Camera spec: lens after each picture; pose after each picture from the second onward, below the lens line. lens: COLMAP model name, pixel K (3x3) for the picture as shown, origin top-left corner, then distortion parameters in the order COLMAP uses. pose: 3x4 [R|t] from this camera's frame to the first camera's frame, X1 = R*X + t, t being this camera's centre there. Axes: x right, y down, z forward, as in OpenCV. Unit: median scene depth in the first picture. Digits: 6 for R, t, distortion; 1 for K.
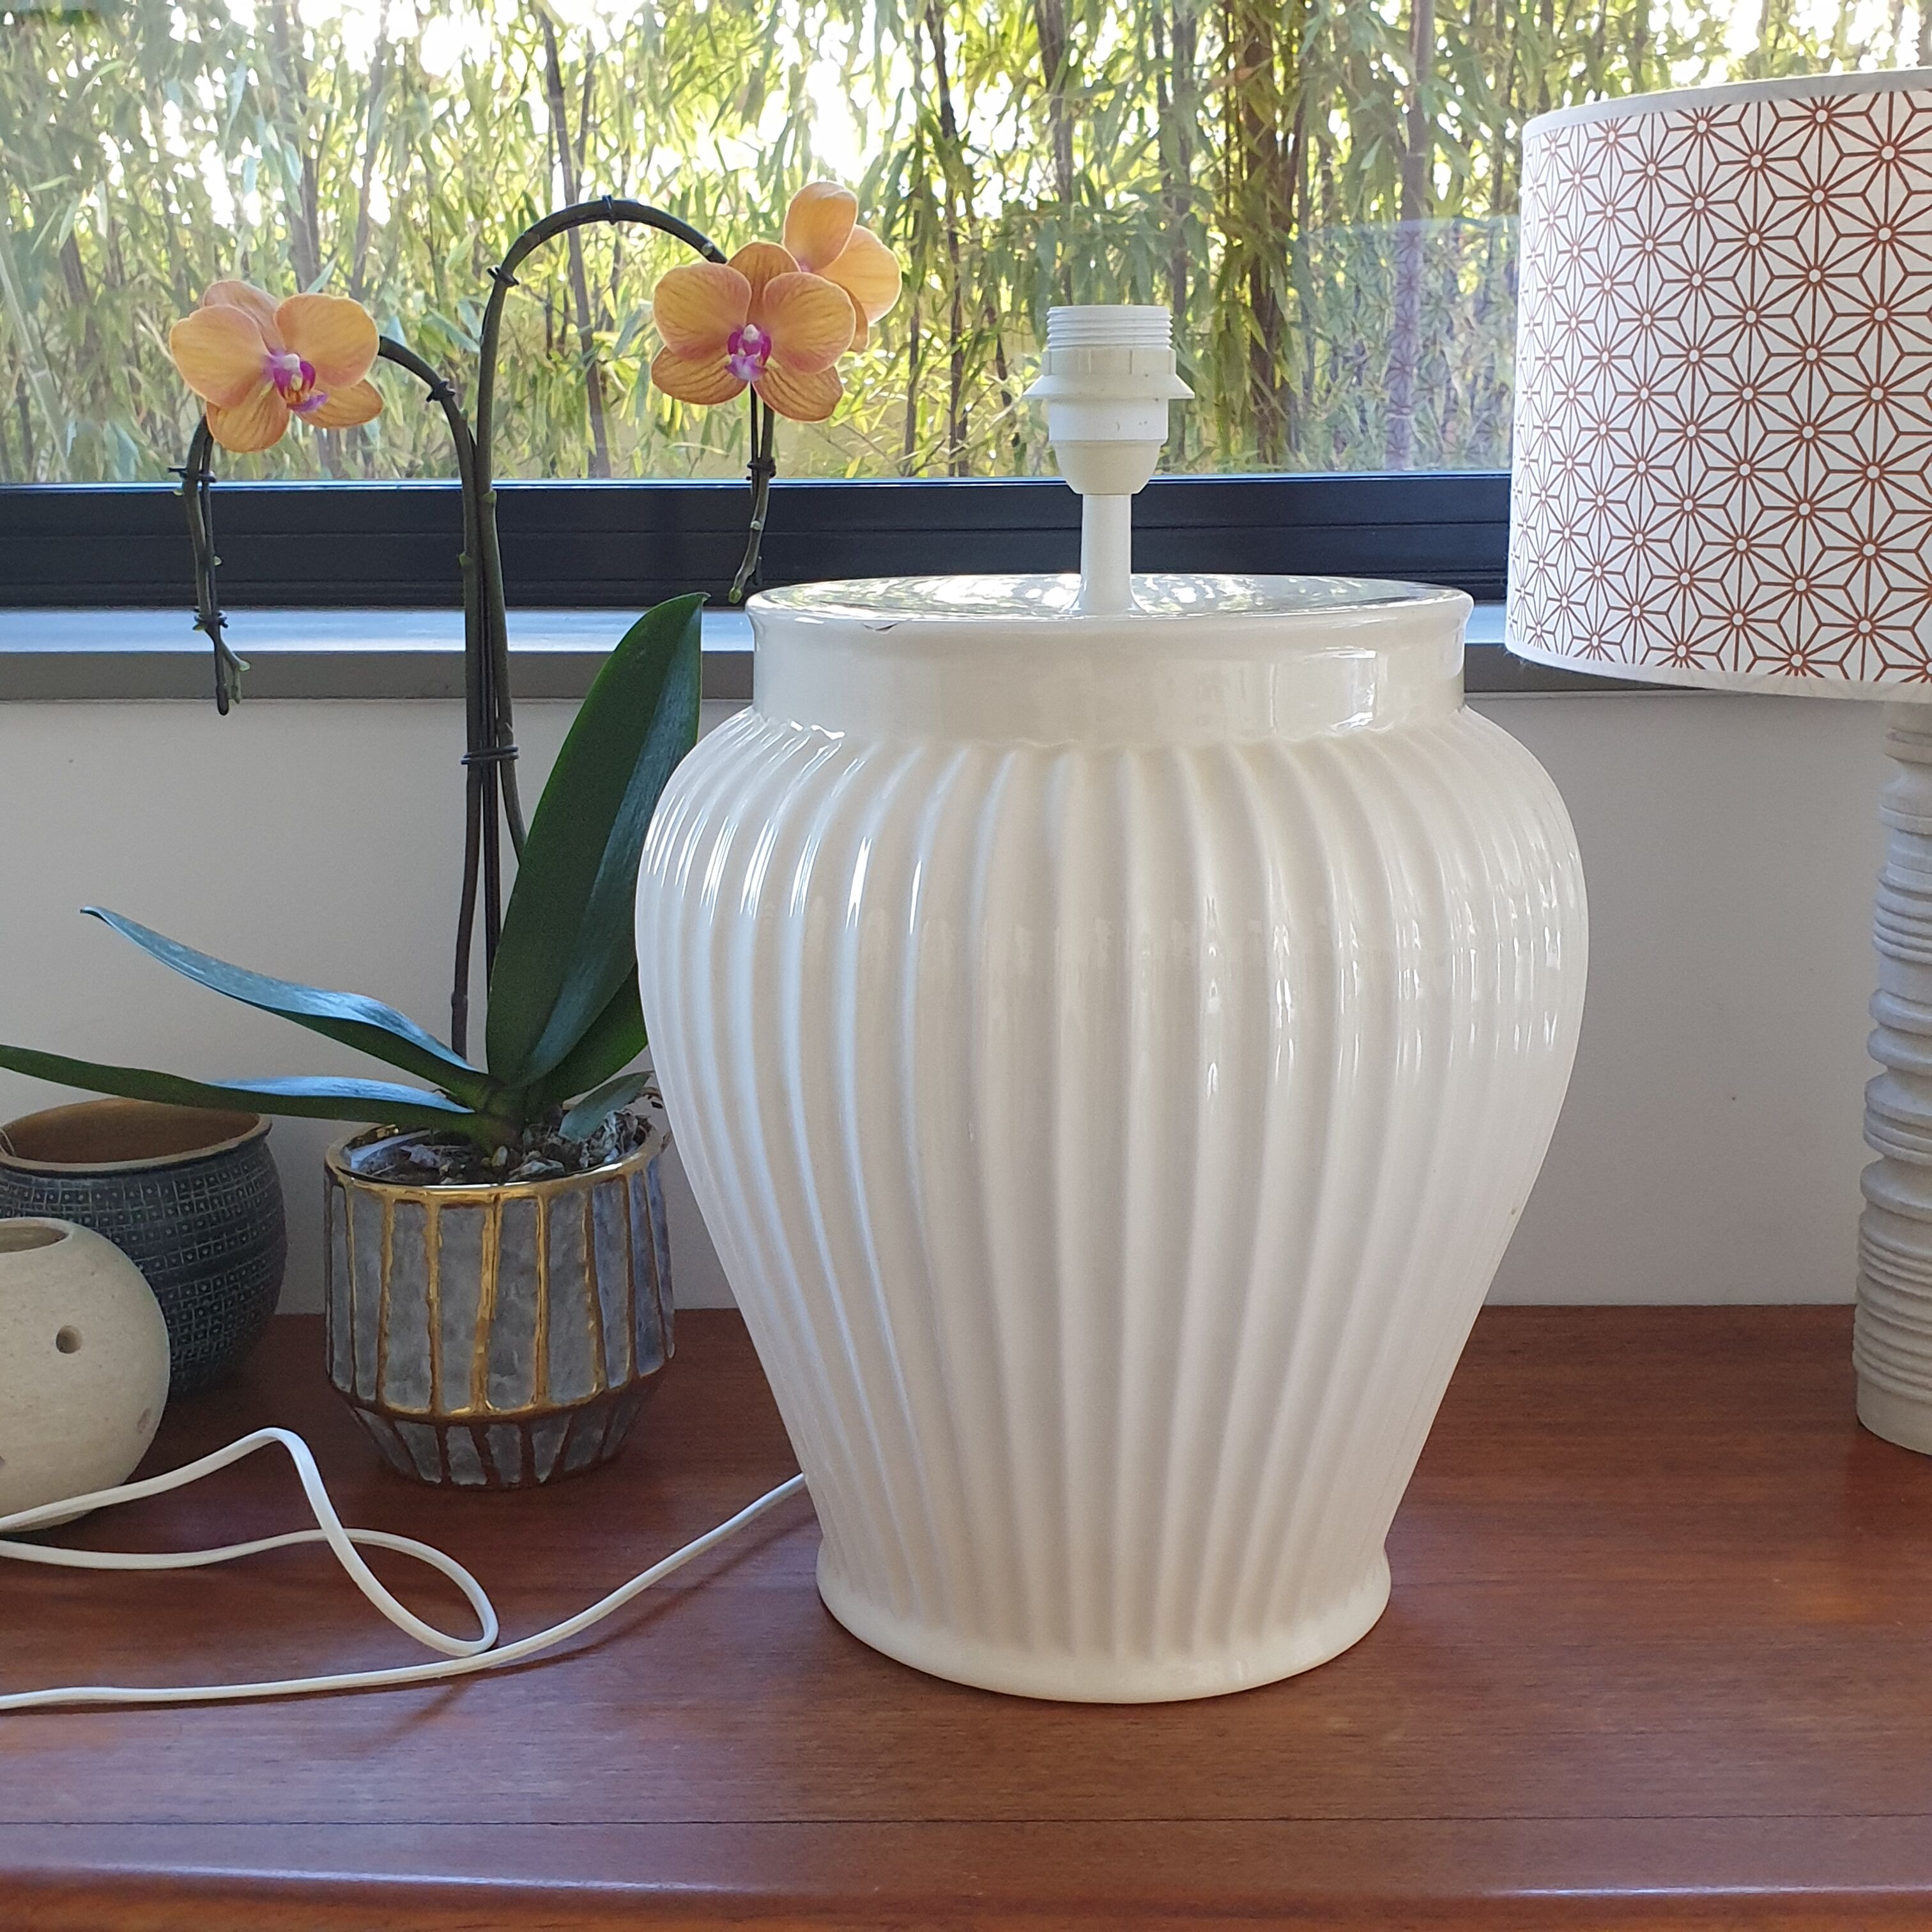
lens RADIAL K [[2759.9, 0, 1039.9], [0, 2759.9, 963.4], [0, 0, 1]] dist [0.339627, -1.342993]
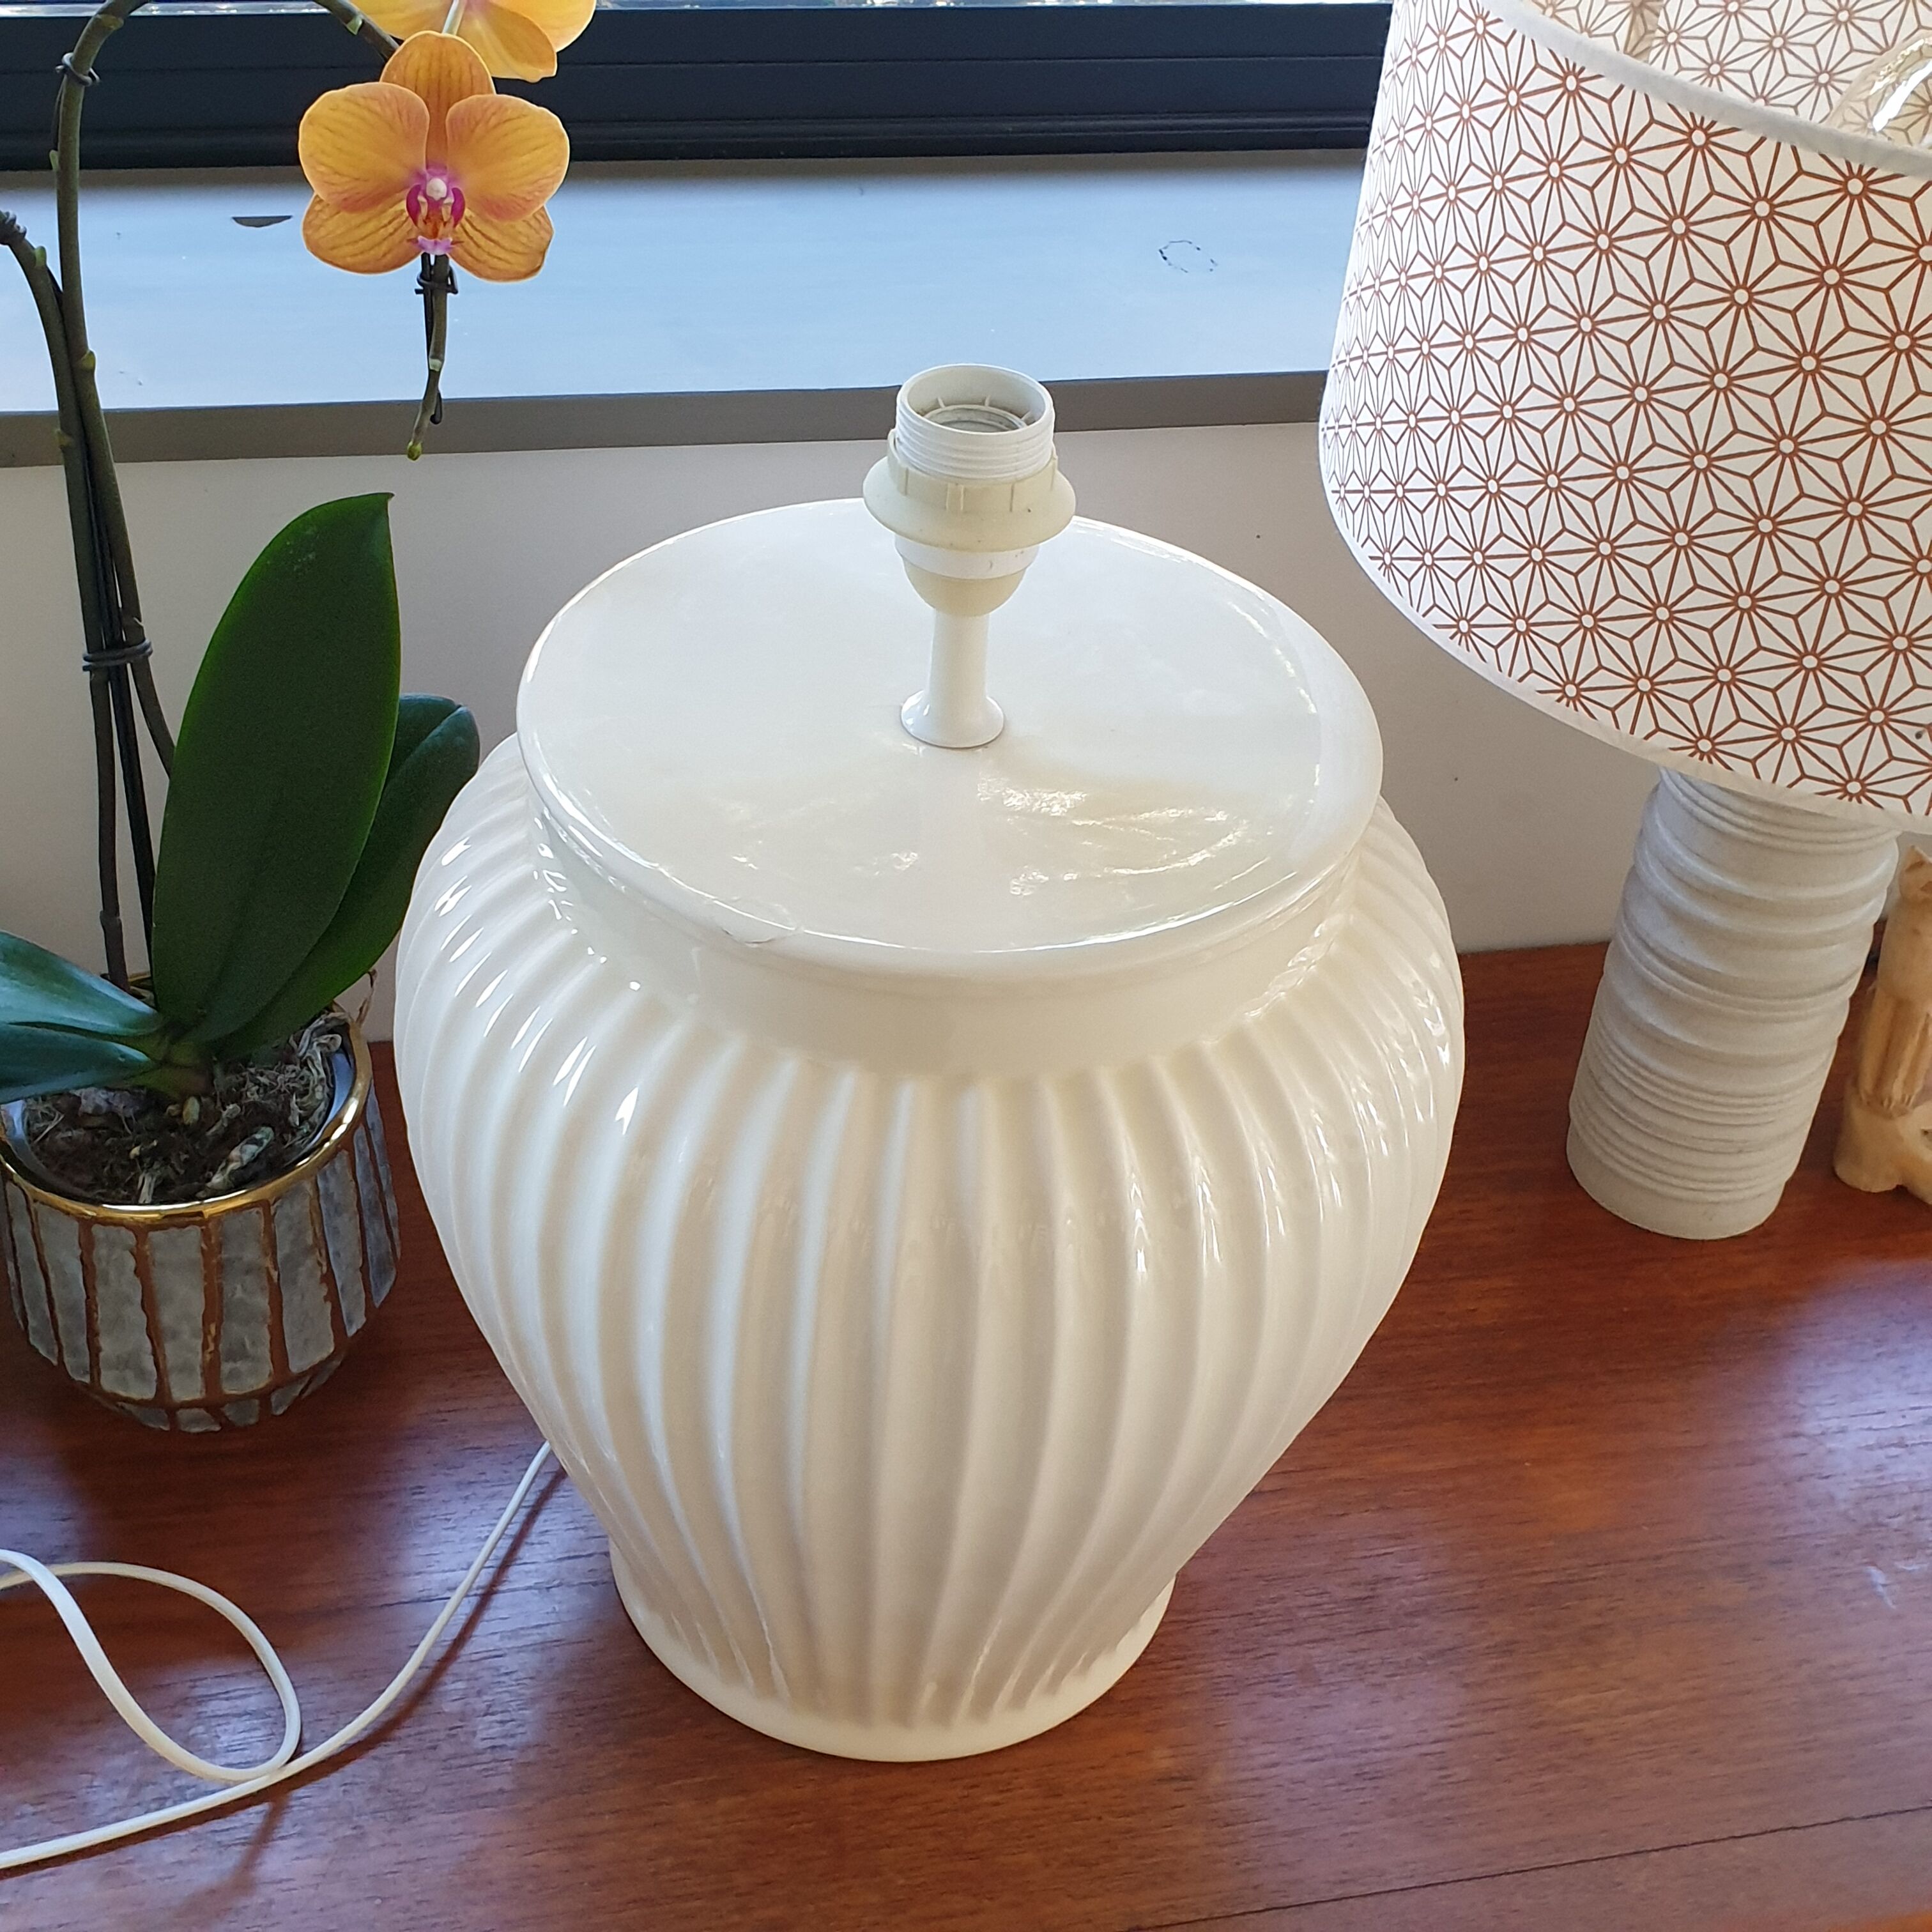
lens RADIAL K [[2759.9, 0, 1039.9], [0, 2759.9, 963.4], [0, 0, 1]] dist [0.339627, -1.342993]
pose [[0.976324, -0.063419, 0.206807, -0.132210], [-0.042334, 0.881550, 0.470189, -0.466571], [-0.212129, -0.467812, 0.857994, 0.241719]]
